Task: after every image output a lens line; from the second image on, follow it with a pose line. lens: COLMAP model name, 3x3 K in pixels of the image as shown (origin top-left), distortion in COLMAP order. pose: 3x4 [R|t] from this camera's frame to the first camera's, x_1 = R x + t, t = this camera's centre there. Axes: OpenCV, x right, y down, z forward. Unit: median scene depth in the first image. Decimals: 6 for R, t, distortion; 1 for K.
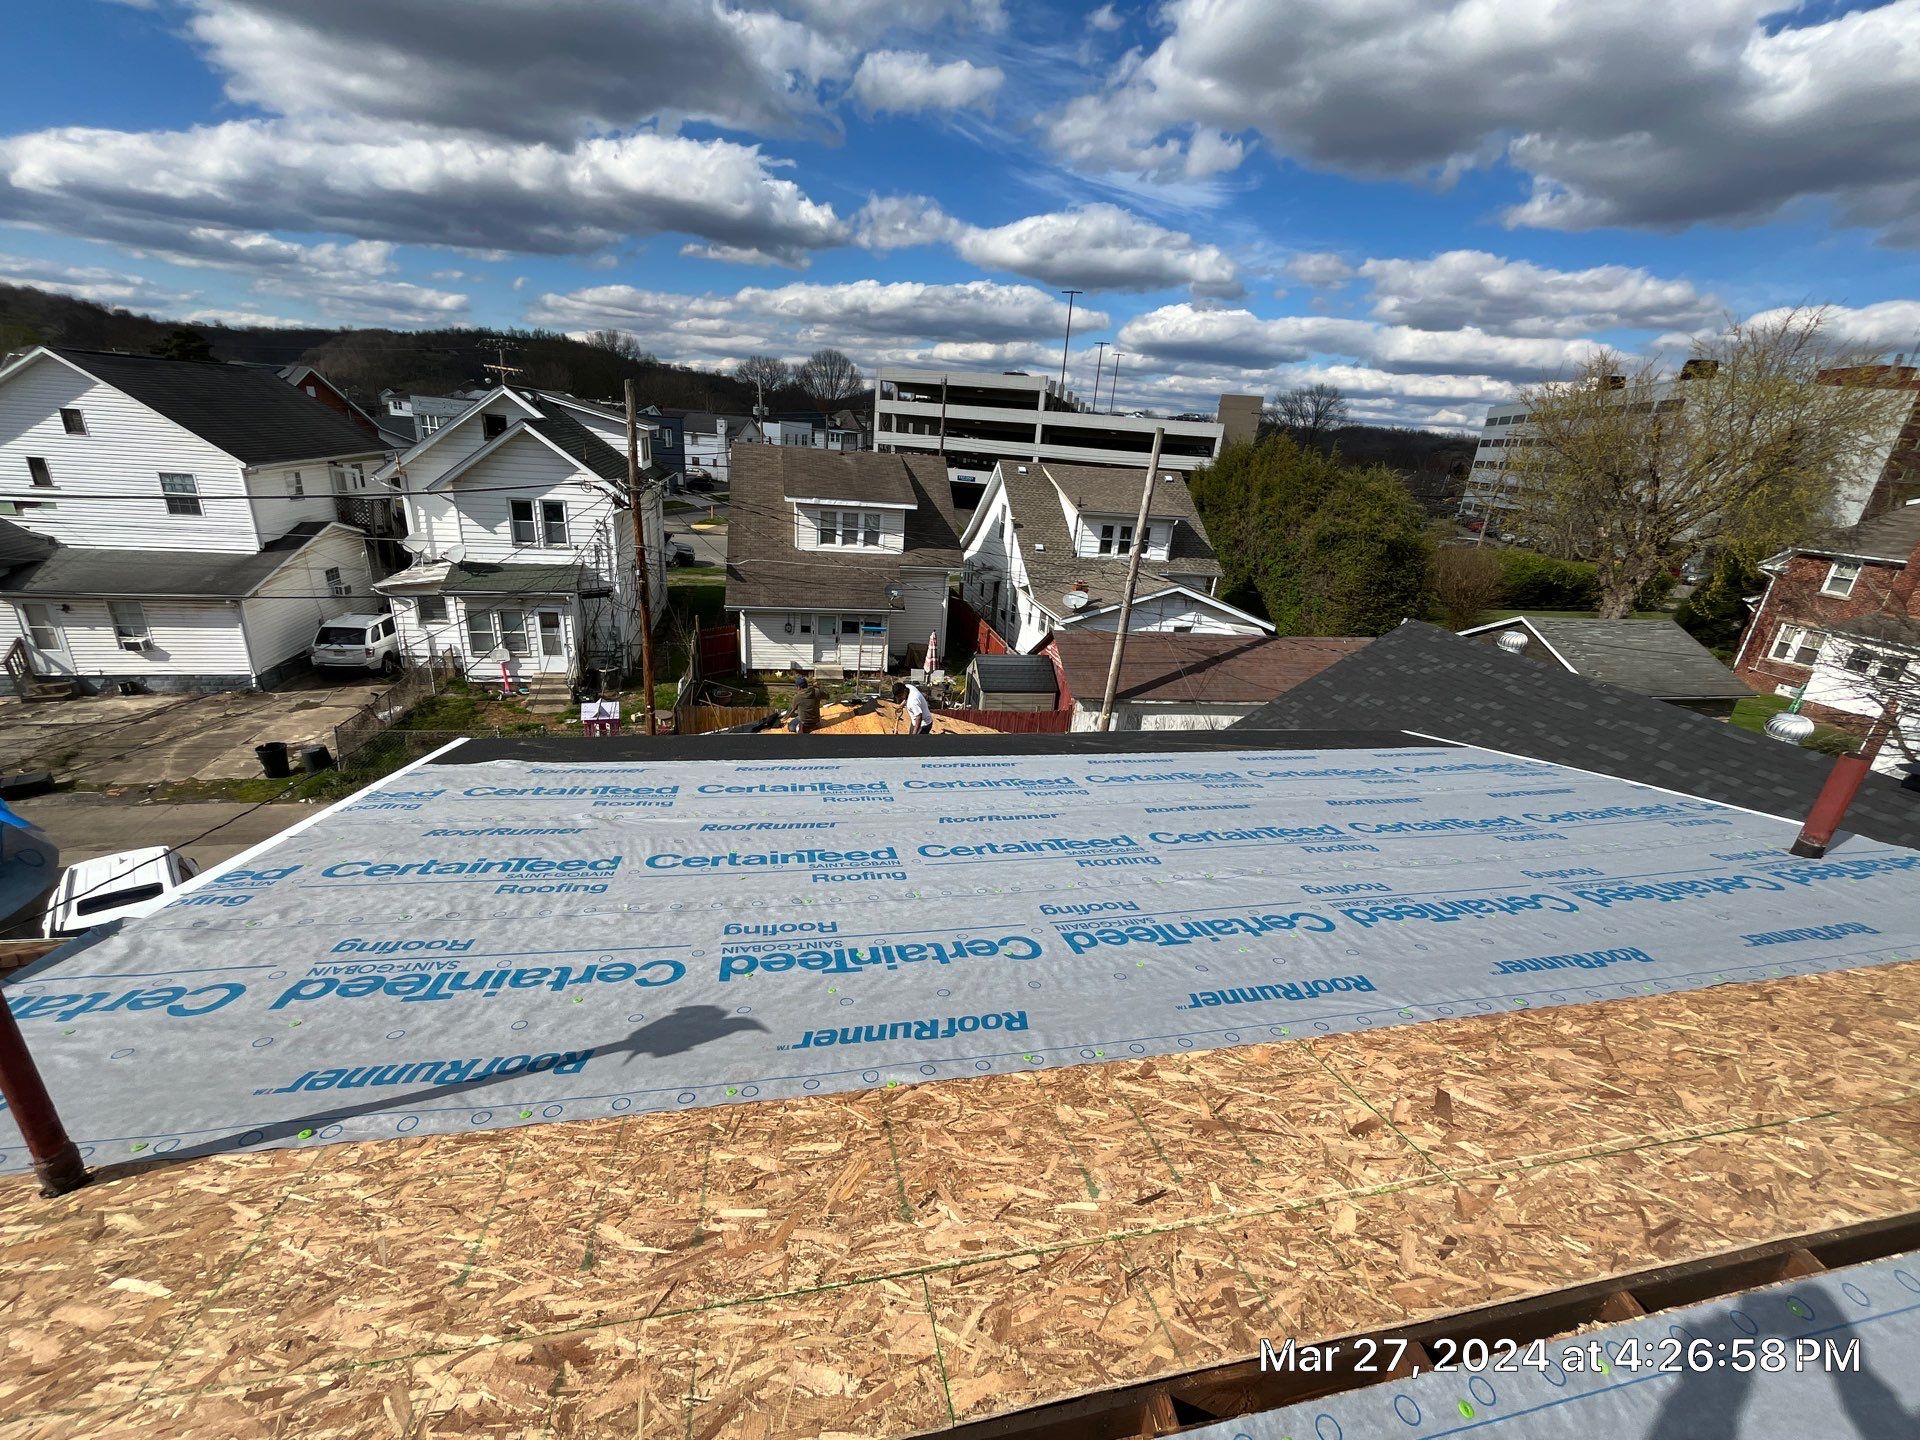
lens RADIAL K [[784.5, 0, 960.0], [0, 784.5, 720.0], [0, 0, 1]] dist [-0.002972, -0.000008]
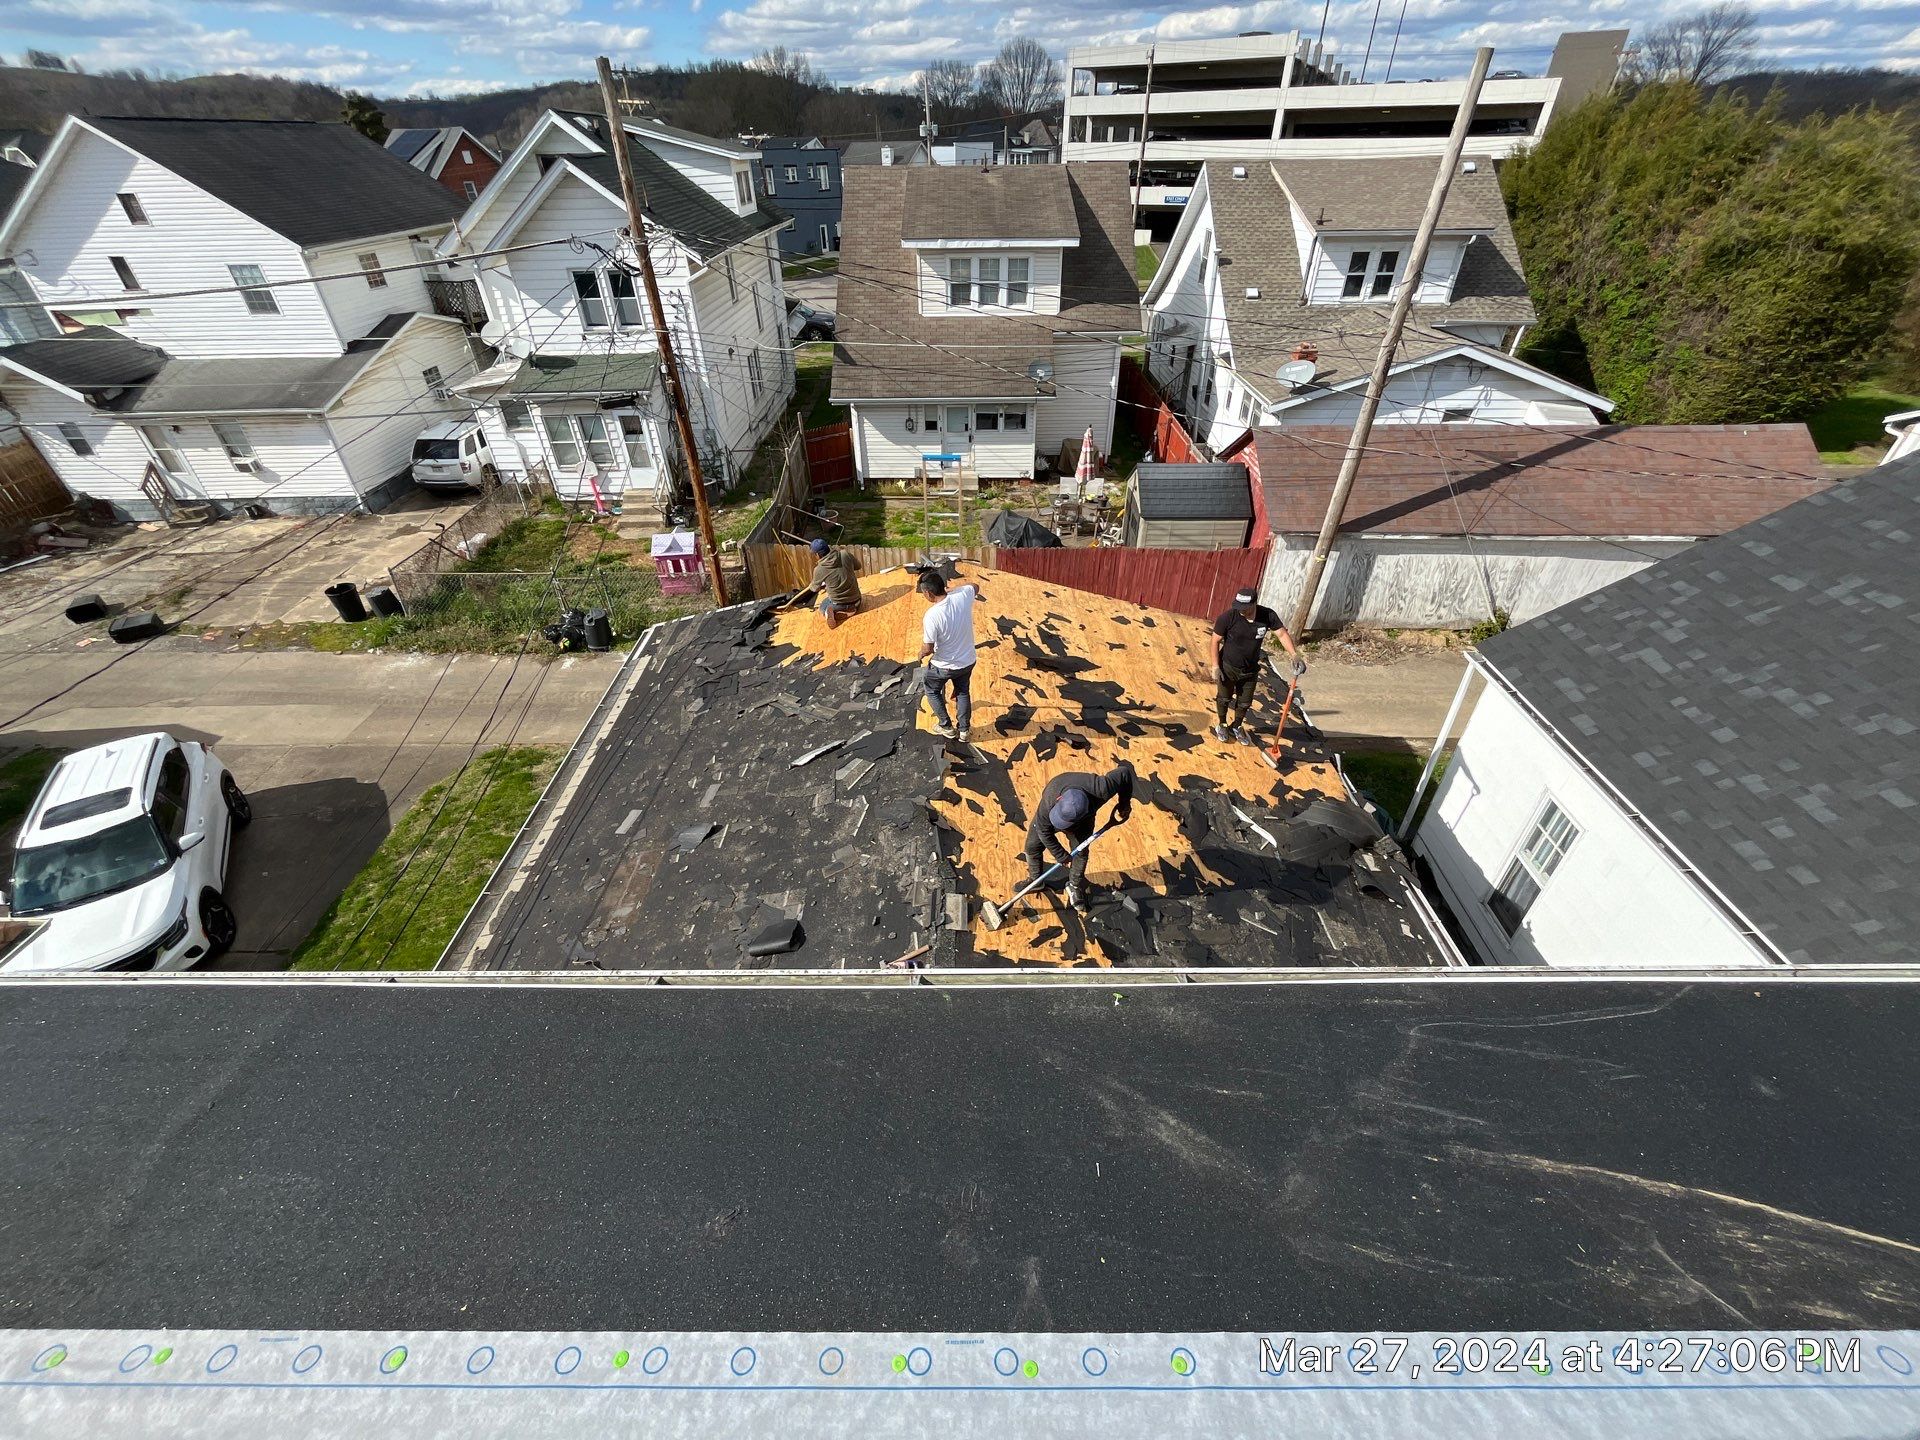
lens RADIAL K [[784.5, 0, 960.0], [0, 784.5, 720.0], [0, 0, 1]] dist [-0.002972, -0.000008]
pose [[0.970592, 0.063316, -0.232255, 0.037835], [0.002050, 0.962582, 0.270982, -0.045393], [0.240722, -0.263489, 0.934145, 0.189942]]
